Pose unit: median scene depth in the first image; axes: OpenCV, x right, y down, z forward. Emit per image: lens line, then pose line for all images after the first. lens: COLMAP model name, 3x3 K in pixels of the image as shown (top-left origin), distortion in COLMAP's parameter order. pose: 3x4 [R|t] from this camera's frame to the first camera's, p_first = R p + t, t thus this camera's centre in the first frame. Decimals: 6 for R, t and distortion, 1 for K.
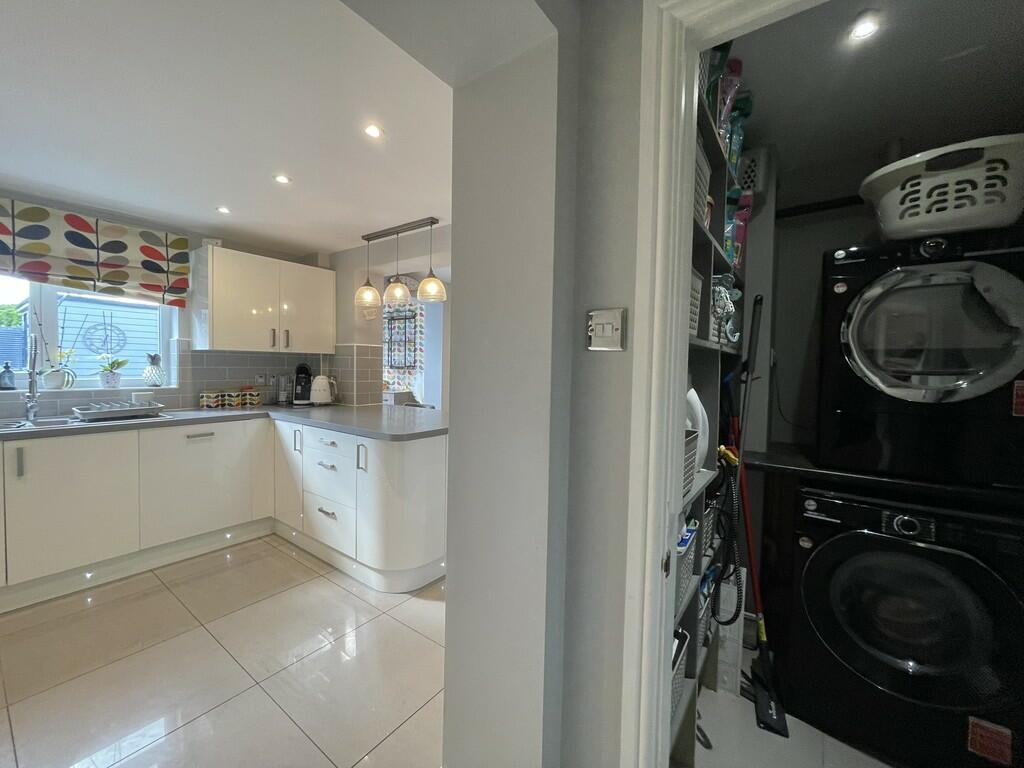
lens RADIAL K [[415.5, 0, 503.1], [0, 415.5, 382.8], [0, 0, 1]] dist [0.000068, 0.001821]
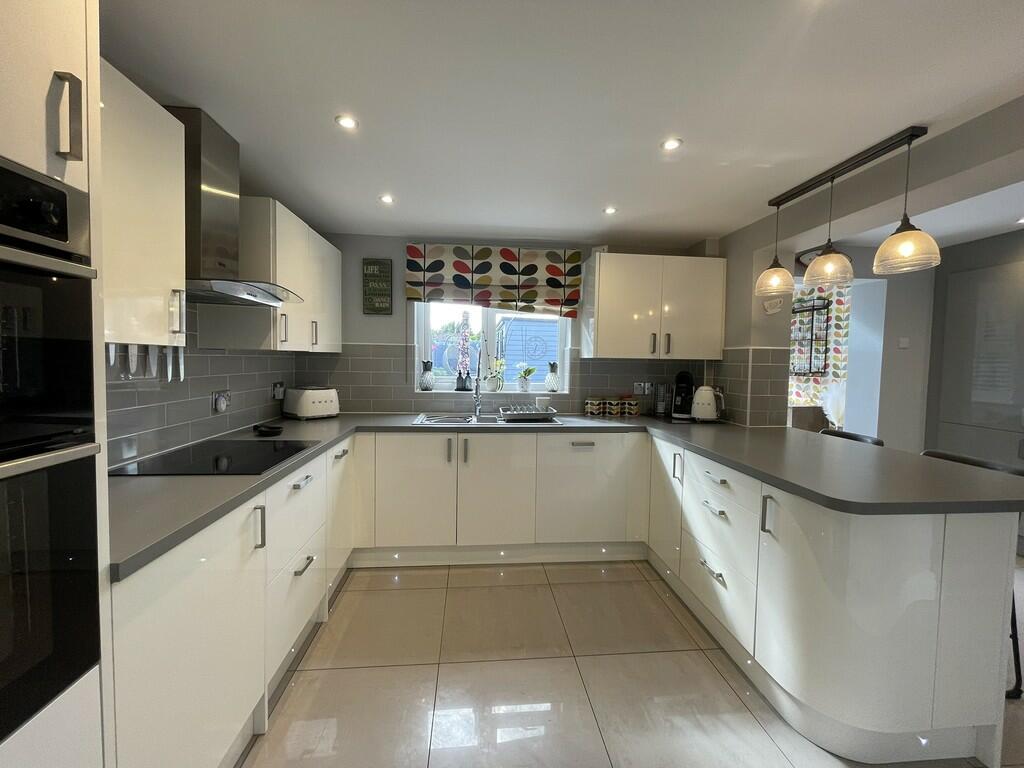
lens RADIAL K [[415.5, 0, 516.7], [0, 415.5, 380.6], [0, 0, 1]] dist [0.000068, 0.001821]
pose [[0.685874, 0.026331, -0.727243, -0.106266], [-0.032195, 0.999465, 0.005824, -0.024844], [0.727007, 0.019419, 0.686355, 0.179720]]
